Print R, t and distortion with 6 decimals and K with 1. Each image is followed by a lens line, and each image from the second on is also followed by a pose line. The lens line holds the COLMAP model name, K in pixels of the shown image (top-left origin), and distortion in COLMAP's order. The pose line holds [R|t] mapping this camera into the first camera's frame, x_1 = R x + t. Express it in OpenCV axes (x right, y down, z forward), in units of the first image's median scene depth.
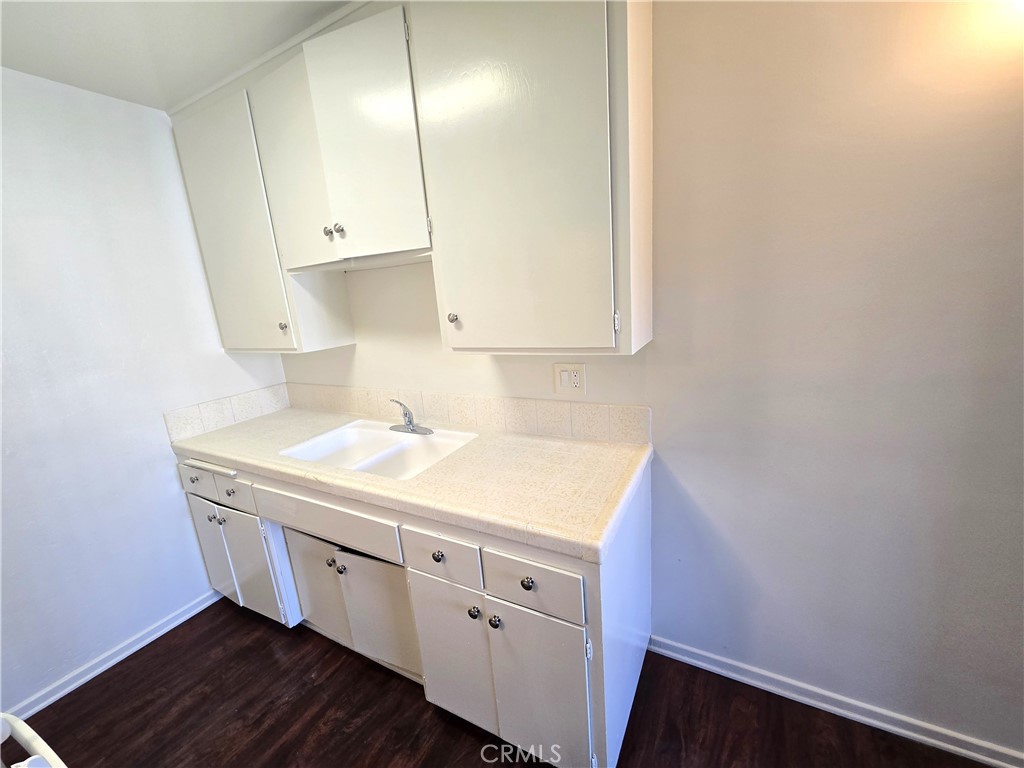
lens RADIAL K [[418.4, 0, 512.3], [0, 418.4, 383.7], [0, 0, 1]] dist [0.004626, 0.000224]
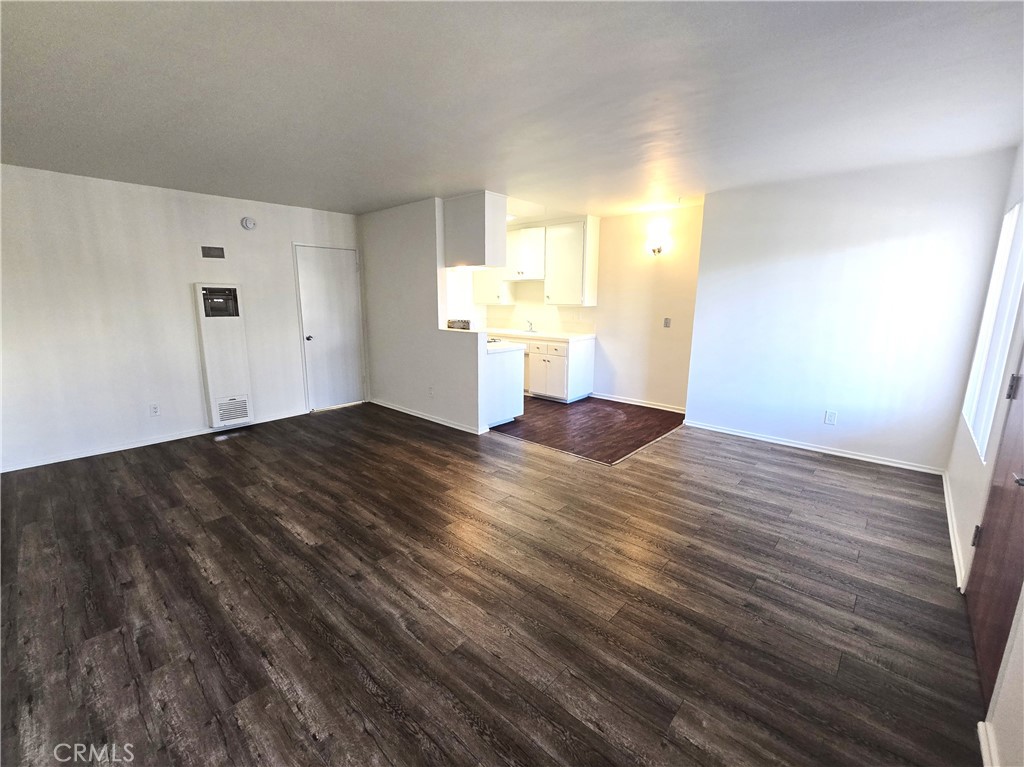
lens RADIAL K [[442.7, 0, 513.0], [0, 442.7, 374.5], [0, 0, 1]] dist [0.000170, 0.000203]
pose [[0.971270, 0.115756, -0.207930, 0.478858], [-0.125494, 0.991504, -0.034223, 0.734673], [0.202202, 0.059334, 0.977545, -3.018535]]
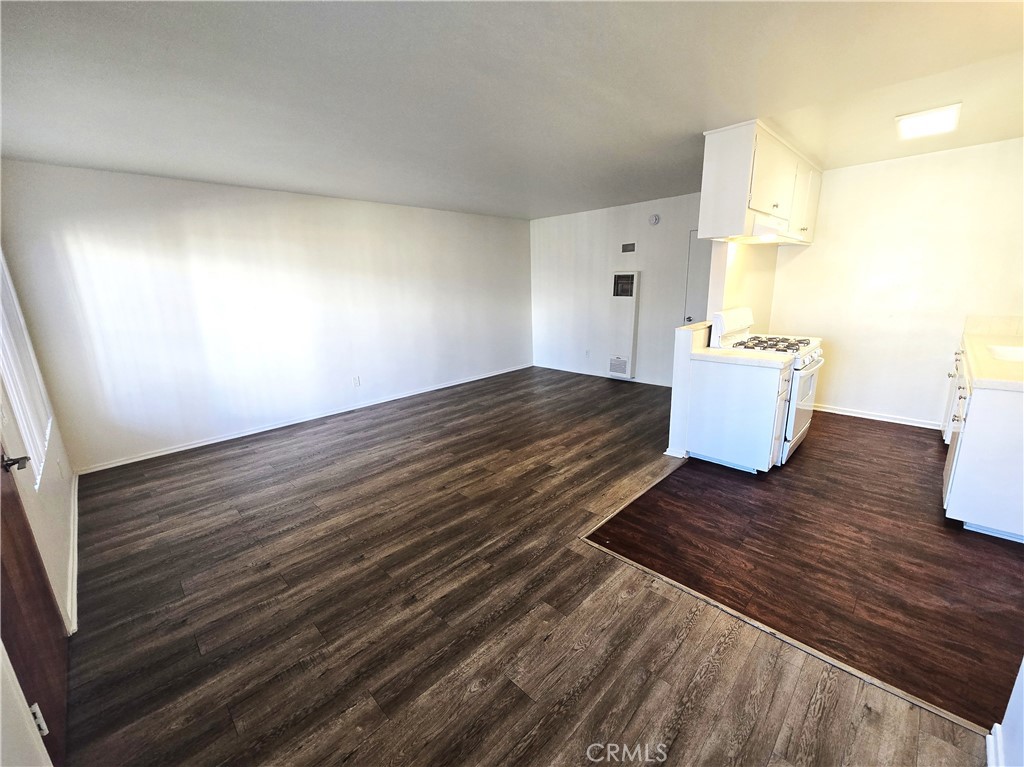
lens RADIAL K [[418.4, 0, 511.8], [0, 418.4, 386.3], [0, 0, 1]] dist [0.004626, 0.000224]
pose [[-0.276319, 0.317023, -0.907273, 2.673717], [-0.168114, 0.913528, 0.370410, -0.394755], [0.946248, 0.254876, -0.199129, 0.809959]]
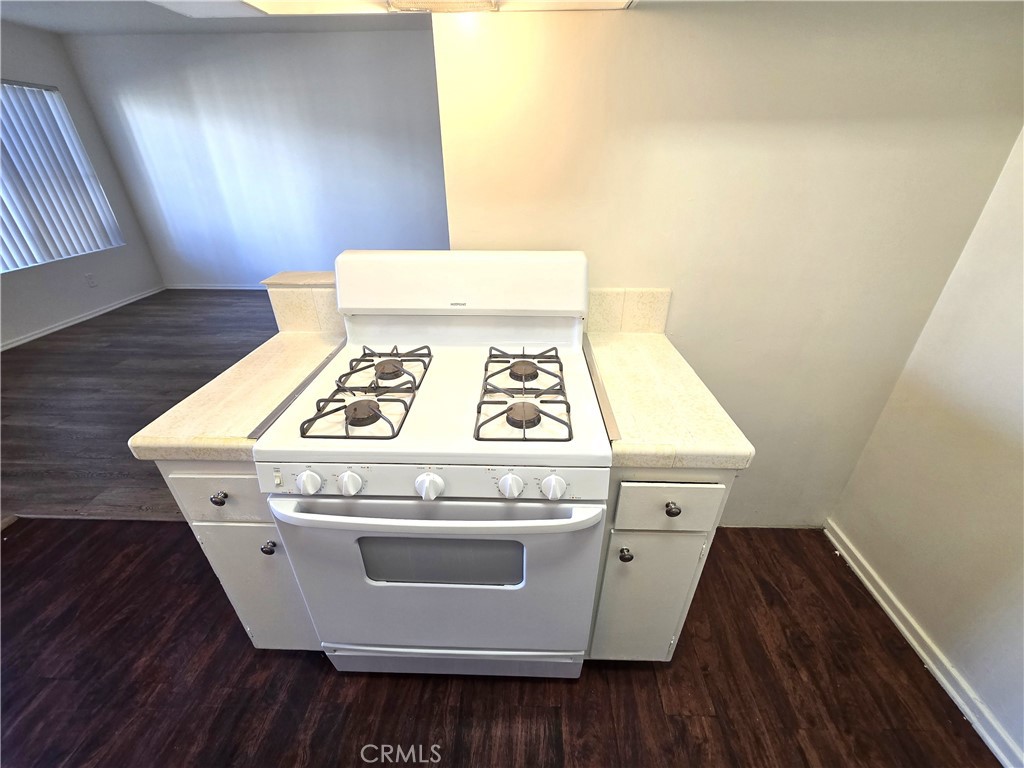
lens RADIAL K [[418.4, 0, 512.4], [0, 418.4, 386.5], [0, 0, 1]] dist [0.004626, 0.000224]
pose [[-0.891907, 0.290453, -0.346610, -0.936928], [-0.024931, 0.733718, 0.678997, -0.523216], [0.451531, 0.614244, -0.647167, 2.845544]]
